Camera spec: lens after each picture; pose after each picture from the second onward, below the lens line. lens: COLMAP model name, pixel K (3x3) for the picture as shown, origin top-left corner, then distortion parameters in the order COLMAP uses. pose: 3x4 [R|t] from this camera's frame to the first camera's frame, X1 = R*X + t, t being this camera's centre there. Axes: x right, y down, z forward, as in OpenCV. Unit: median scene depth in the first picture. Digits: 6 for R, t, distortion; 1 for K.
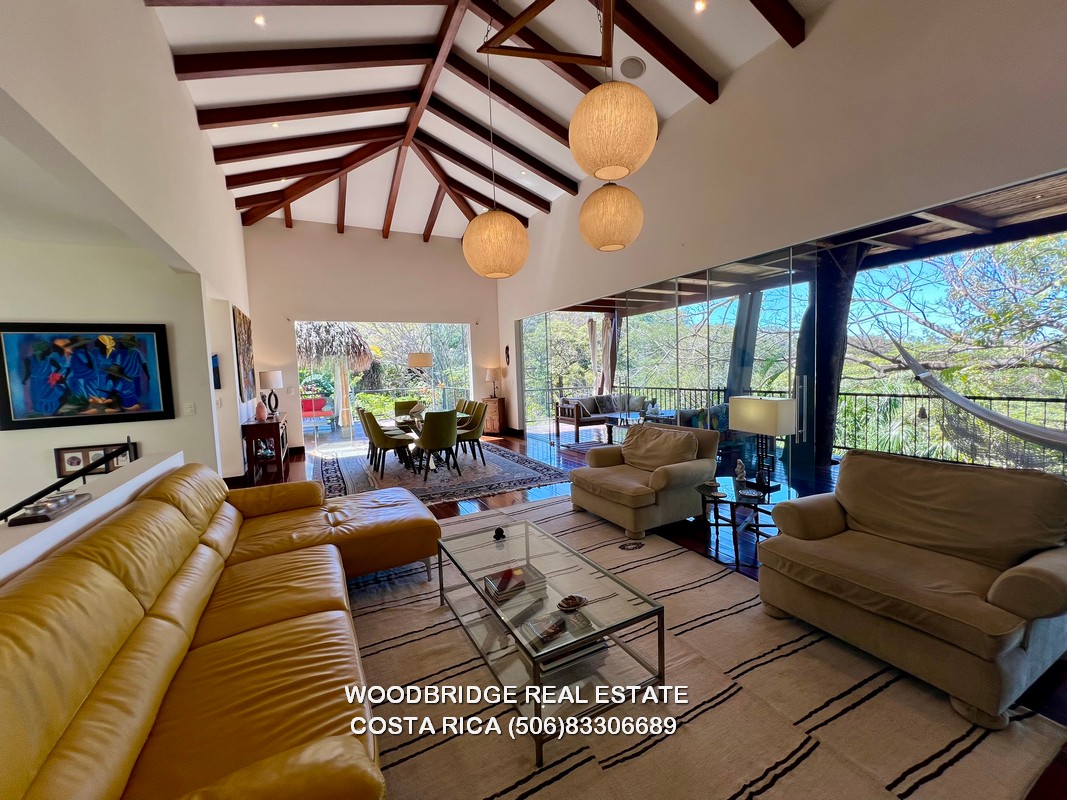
lens RADIAL K [[429.2, 0, 528.8], [0, 429.2, 399.4], [0, 0, 1]] dist [-0.002274, 0.001118]
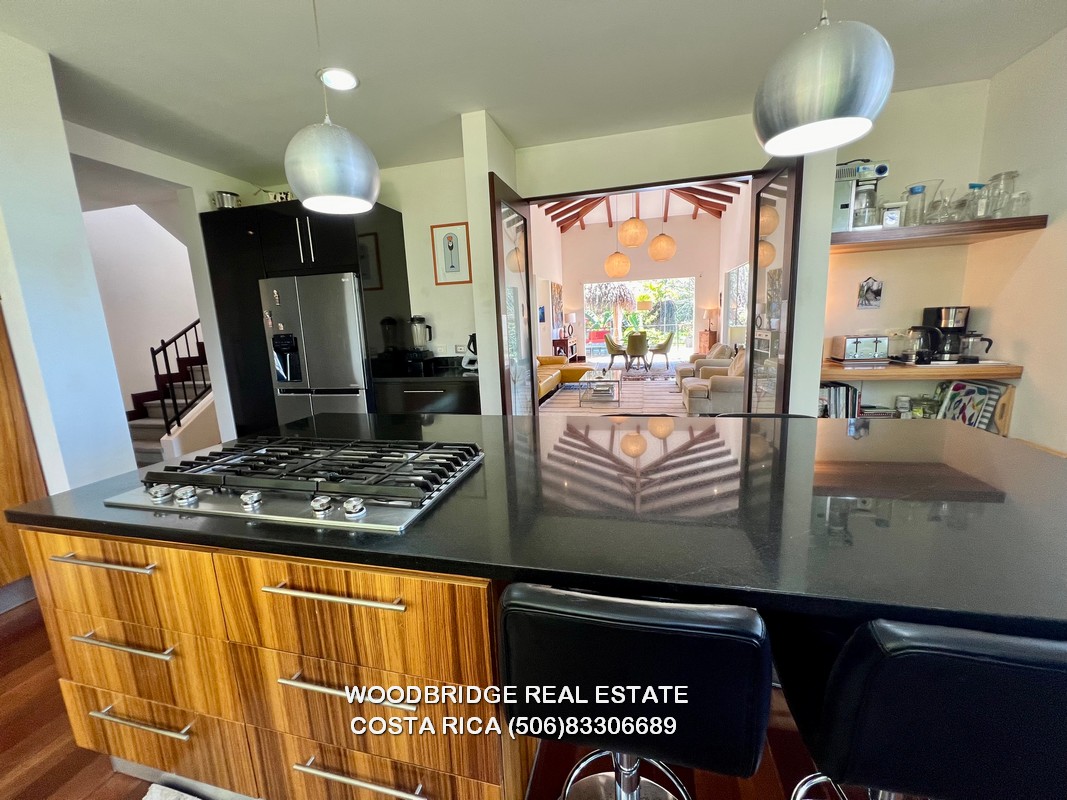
lens RADIAL K [[429.2, 0, 526.3], [0, 429.2, 397.9], [0, 0, 1]] dist [-0.002274, 0.001118]
pose [[0.748422, 0.118813, -0.652494, 0.695070], [-0.028255, 0.988642, 0.147613, 0.036660], [0.662621, -0.092041, 0.743278, -0.733169]]
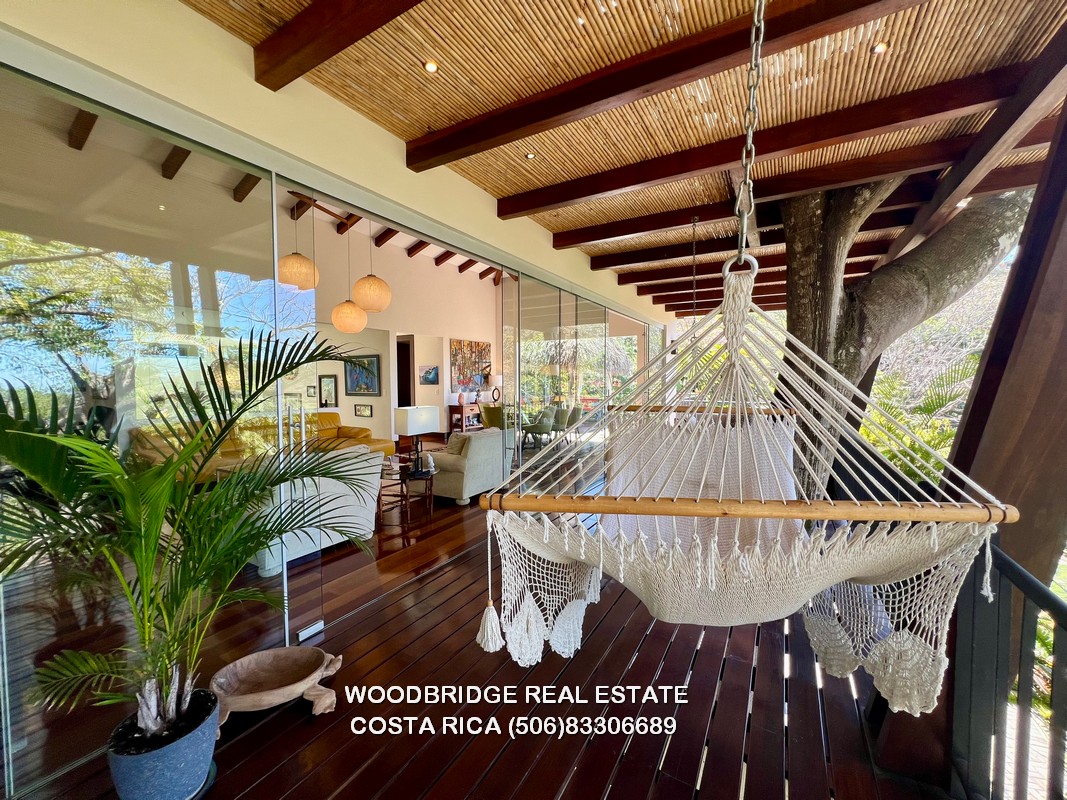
lens RADIAL K [[429.2, 0, 533.1], [0, 429.2, 397.7], [0, 0, 1]] dist [-0.002274, 0.001118]
pose [[0.549287, 0.070629, -0.832644, 1.077966], [-0.077566, 0.996429, 0.033352, -0.063137], [0.832026, 0.046265, 0.552804, 0.325239]]
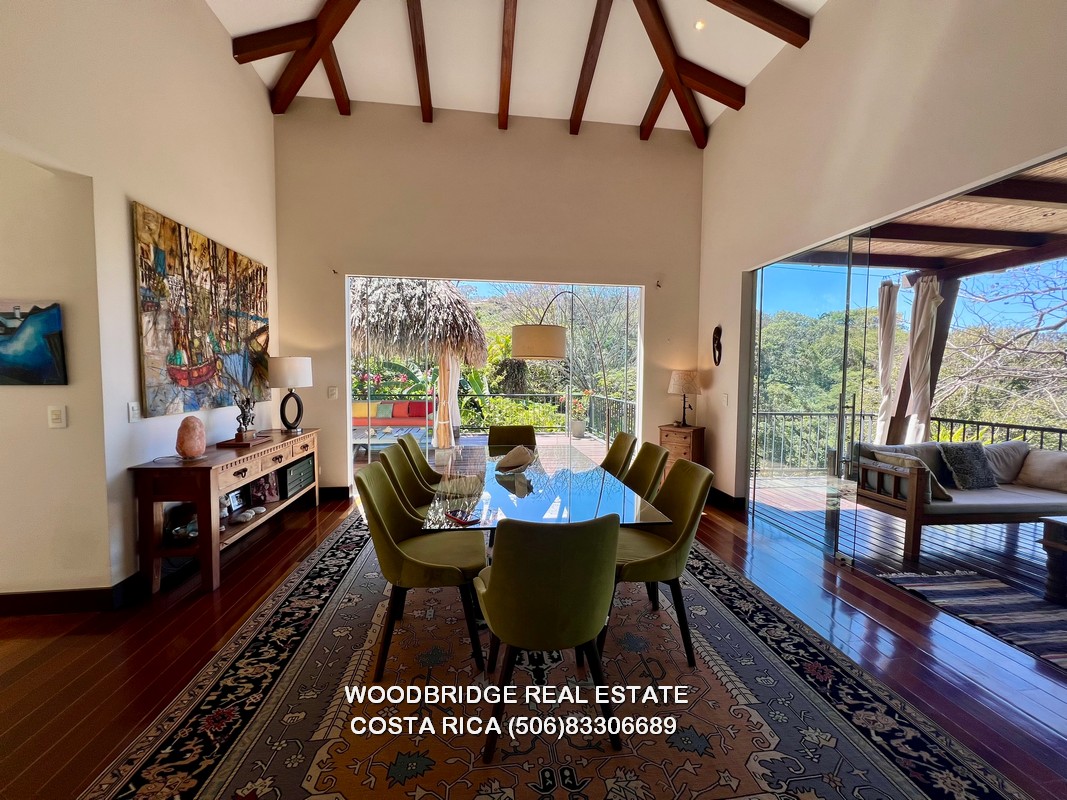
lens RADIAL K [[427.8, 0, 530.5], [0, 427.8, 396.7], [0, 0, 1]] dist [-0.004447, 0.000937]
pose [[0.940034, 0.060572, -0.335659, -0.143072], [-0.066092, 0.997801, -0.005035, -0.042045], [0.334616, 0.026917, 0.941970, 0.771957]]
